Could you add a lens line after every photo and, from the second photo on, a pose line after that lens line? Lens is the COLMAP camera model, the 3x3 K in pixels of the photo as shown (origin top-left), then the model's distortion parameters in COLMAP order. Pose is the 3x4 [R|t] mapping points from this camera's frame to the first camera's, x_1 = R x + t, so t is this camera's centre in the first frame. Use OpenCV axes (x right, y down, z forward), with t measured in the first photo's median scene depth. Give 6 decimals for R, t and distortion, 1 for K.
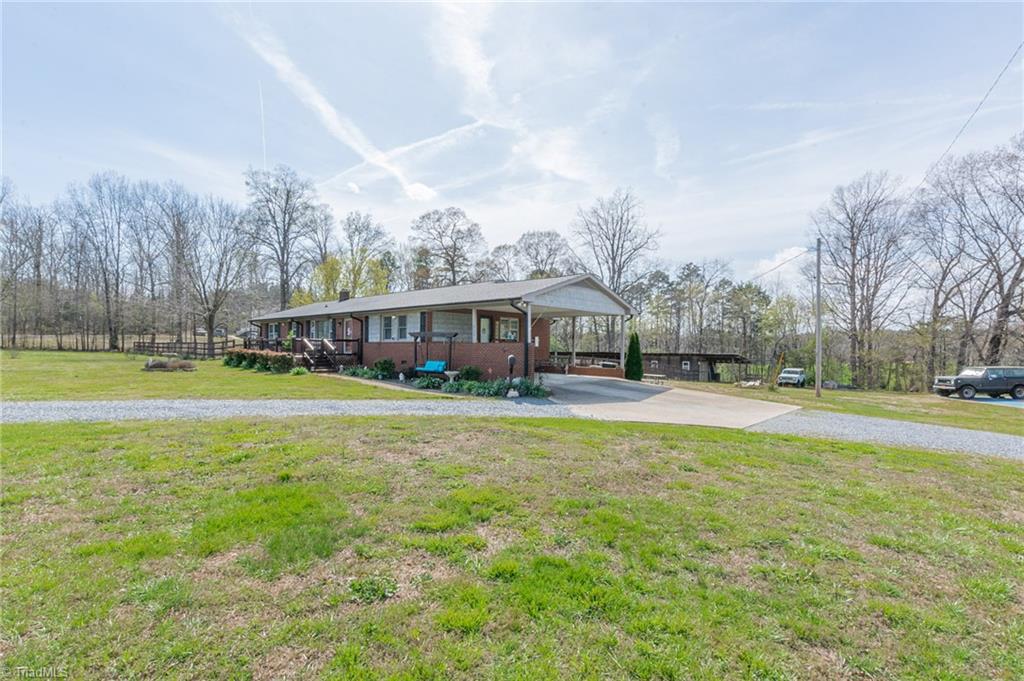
lens RADIAL K [[461.5, 0, 516.2], [0, 461.5, 334.5], [0, 0, 1]] dist [0.002048, -0.001663]
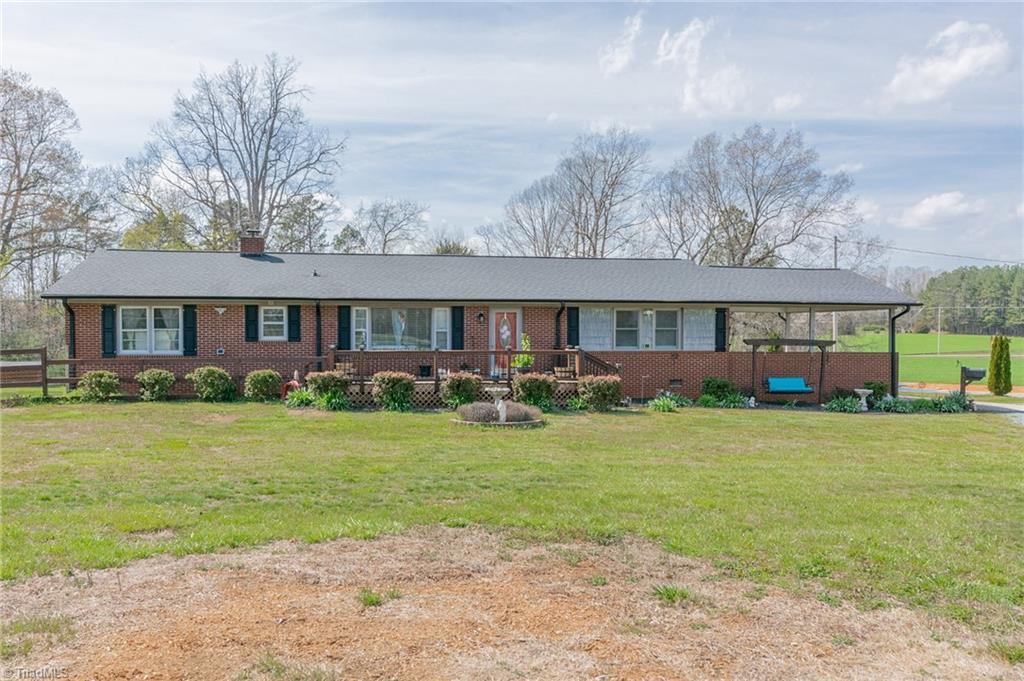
lens RADIAL K [[930.3, 0, 515.8], [0, 930.3, 348.5], [0, 0, 1]] dist [0.003293, -0.001025]
pose [[0.611977, -0.016104, 0.790712, -0.606226], [-0.017709, 0.999263, 0.034057, -0.012286], [-0.790678, -0.034845, 0.611240, 0.159815]]
